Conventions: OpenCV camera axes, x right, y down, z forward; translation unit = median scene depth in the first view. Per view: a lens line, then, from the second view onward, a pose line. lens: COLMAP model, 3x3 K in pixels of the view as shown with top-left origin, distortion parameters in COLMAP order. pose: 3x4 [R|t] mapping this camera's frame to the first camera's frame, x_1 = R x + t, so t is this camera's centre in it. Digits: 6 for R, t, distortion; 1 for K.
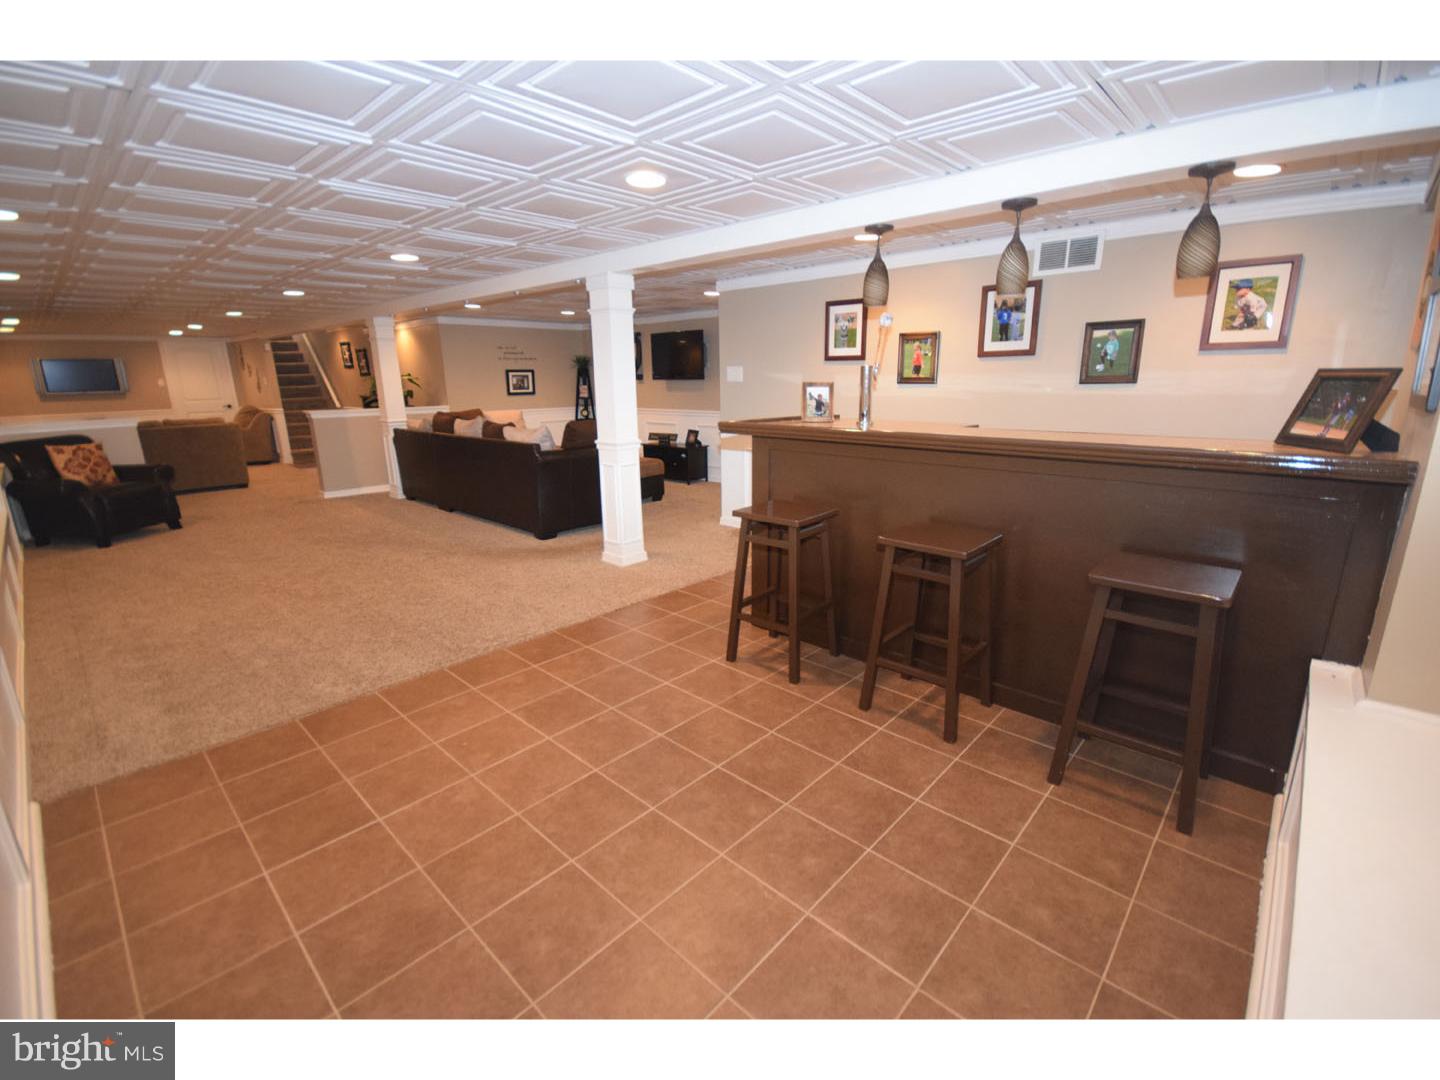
lens RADIAL K [[641.4, 0, 720.5], [0, 641.4, 543.5], [0, 0, 1]] dist [0.001220, 0.000035]
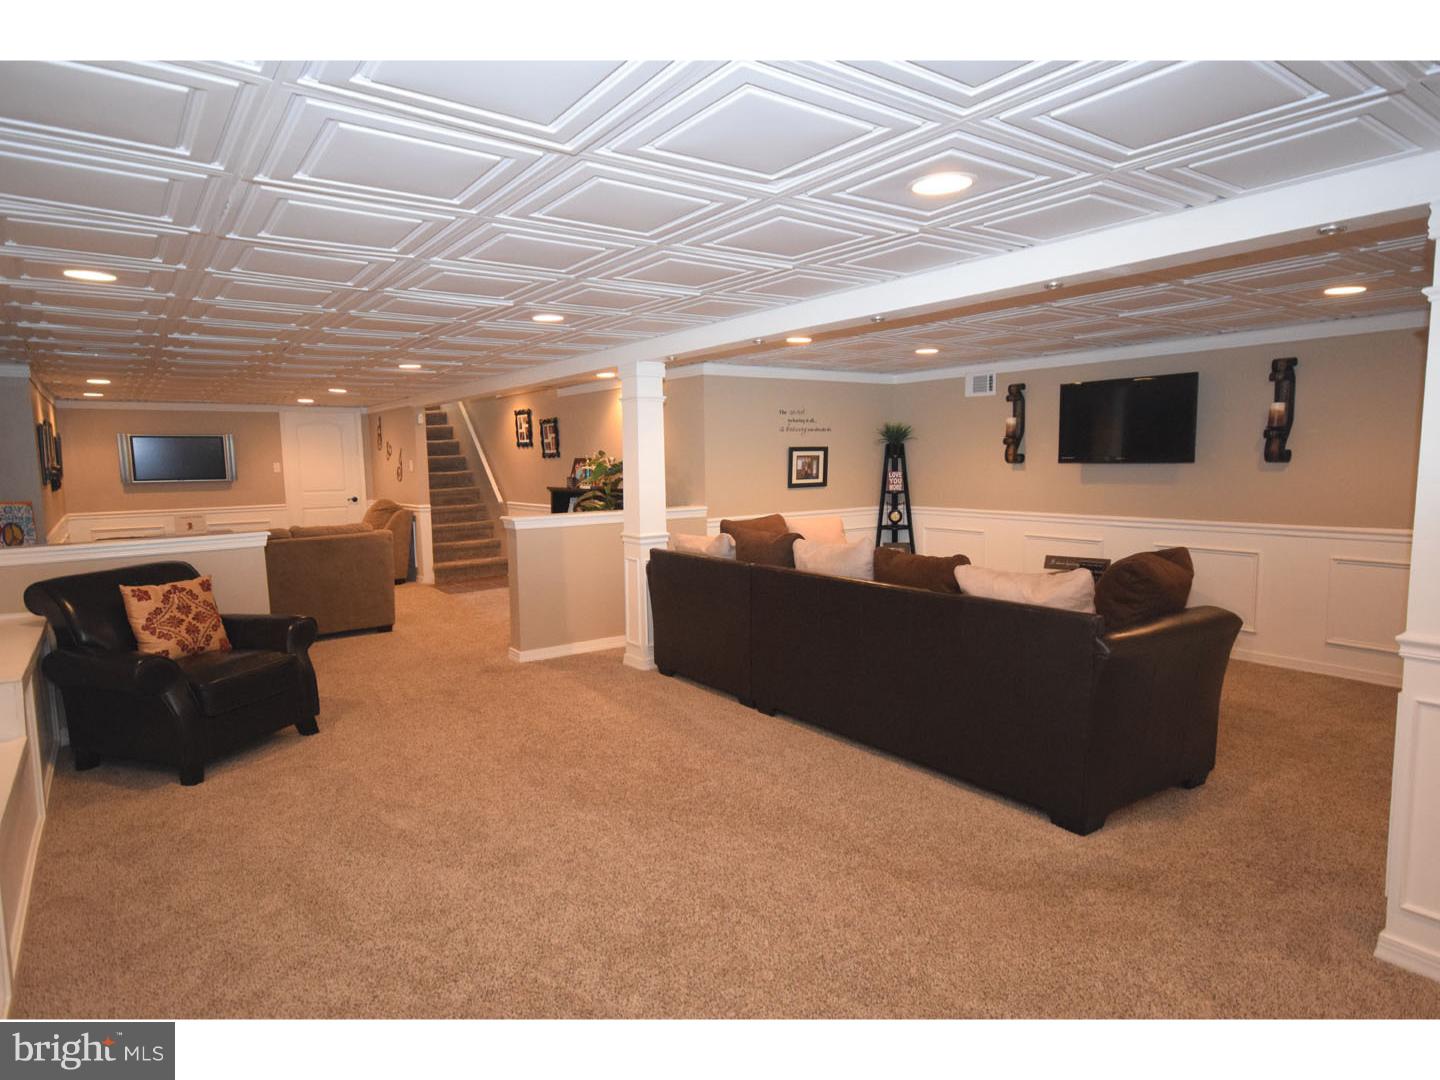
lens RADIAL K [[777.1, 0, 720.5], [0, 777.1, 531.3], [0, 0, 1]] dist [-0.002550, -0.001183]
pose [[0.989058, 0.012107, -0.147033, -0.246478], [-0.036140, 0.986144, -0.161909, -0.057185], [0.143035, 0.165451, 0.975790, 0.231749]]
